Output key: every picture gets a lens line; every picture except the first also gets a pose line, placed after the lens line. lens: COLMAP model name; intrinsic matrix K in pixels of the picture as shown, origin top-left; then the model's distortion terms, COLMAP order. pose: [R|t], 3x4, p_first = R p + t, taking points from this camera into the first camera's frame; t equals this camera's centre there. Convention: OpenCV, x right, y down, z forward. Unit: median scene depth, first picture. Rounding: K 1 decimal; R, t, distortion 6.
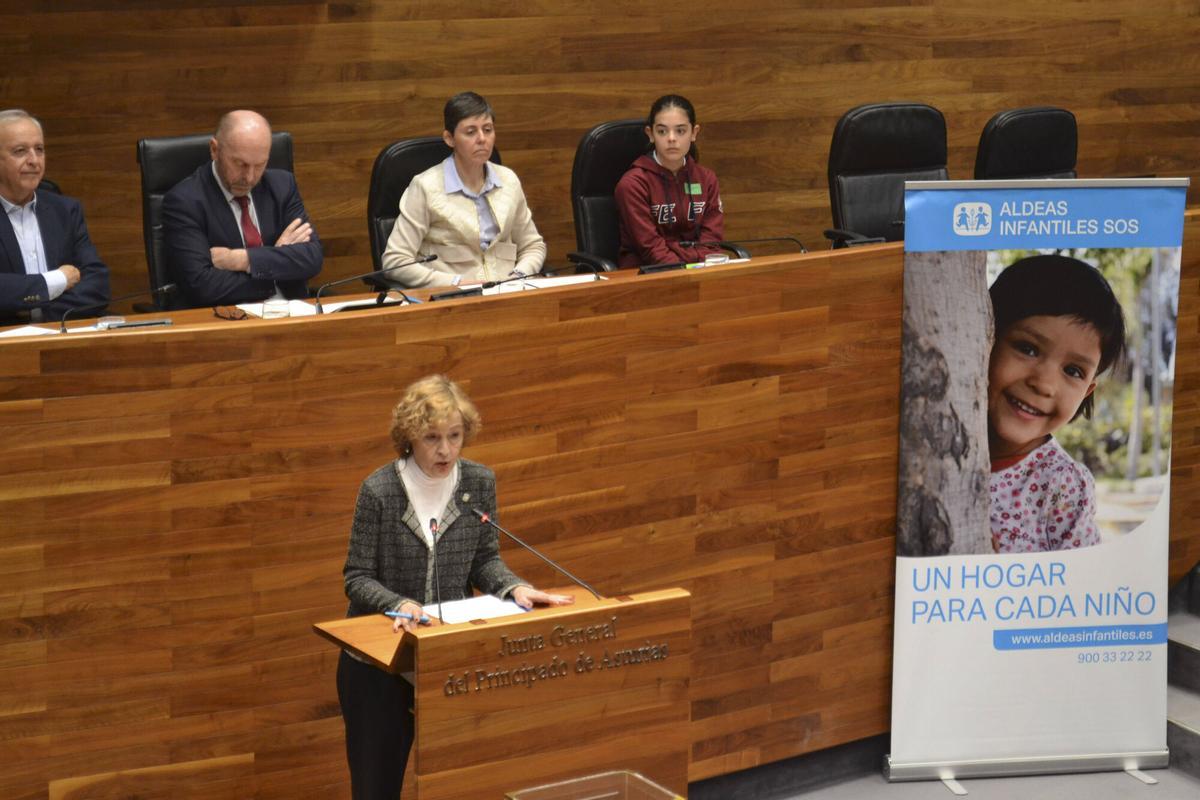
lens RADIAL K [[3089.6, 0, 659.4], [0, 3089.6, 350.8], [0, 0, 1]] dist [0.040699, 0.000000]
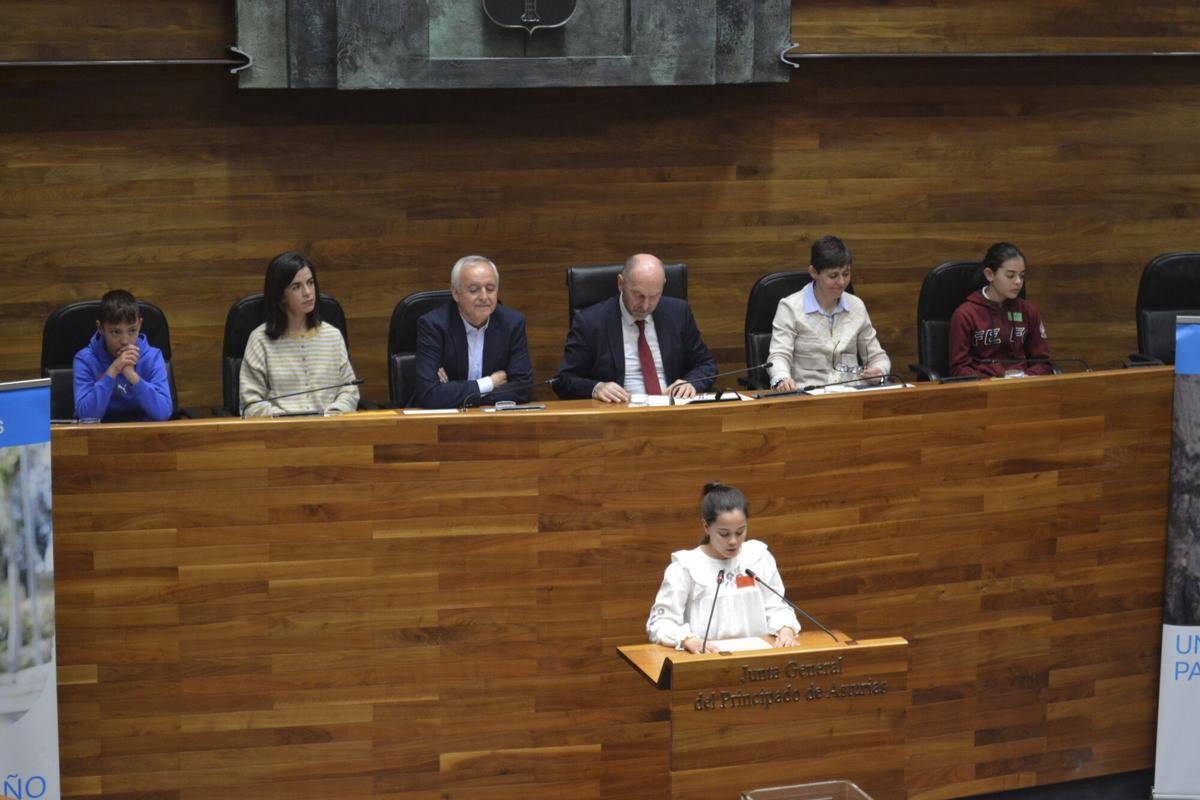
lens RADIAL K [[2386.1, 0, 597.2], [0, 2386.1, 402.4], [0, 0, 1]] dist [0.029730, 0.000000]
pose [[0.964407, 0.038260, -0.261641, 0.105074], [-0.042022, 0.999078, -0.008795, -0.002910], [0.261064, 0.019477, 0.965125, 0.032207]]
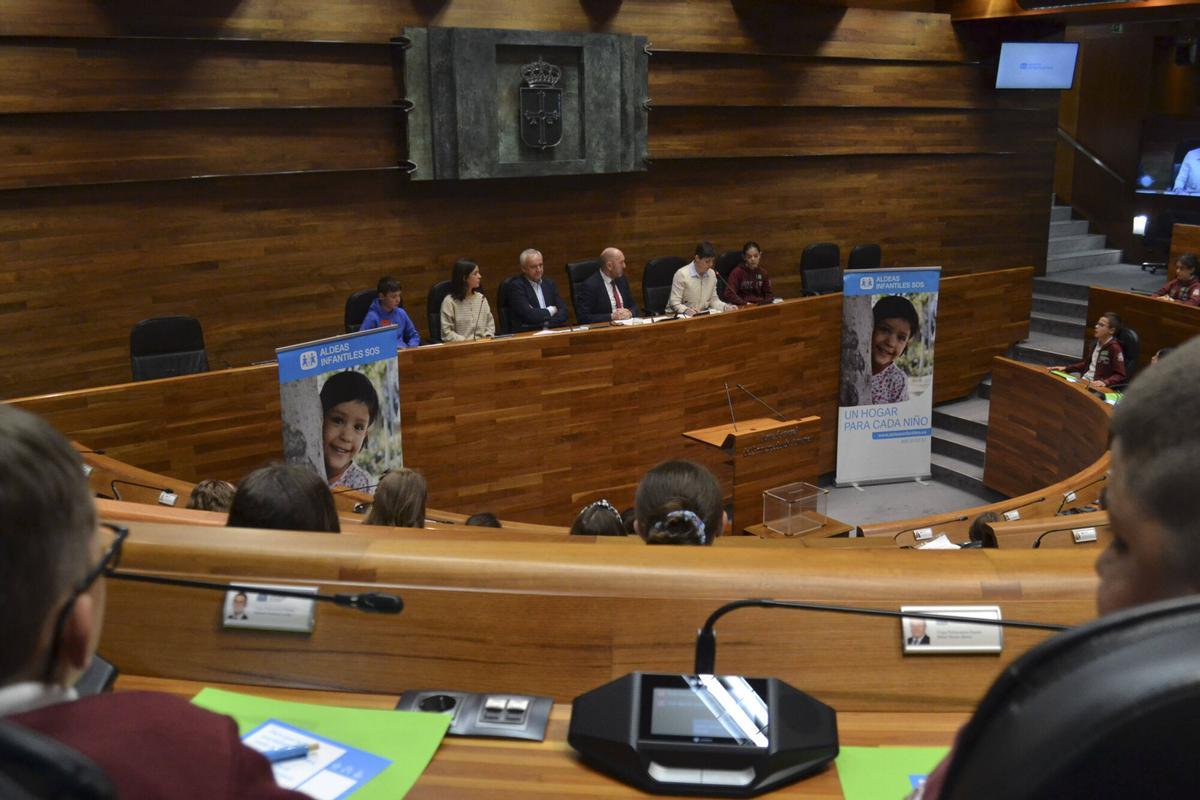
lens RADIAL K [[1109.9, 0, 587.3], [0, 1109.9, 432.9], [0, 0, 1]] dist [-0.078553, 0.000000]
pose [[0.999416, -0.032280, 0.011219, -0.160560], [0.031374, 0.996820, 0.073247, 0.010390], [-0.013548, -0.072852, 0.997251, 0.015875]]
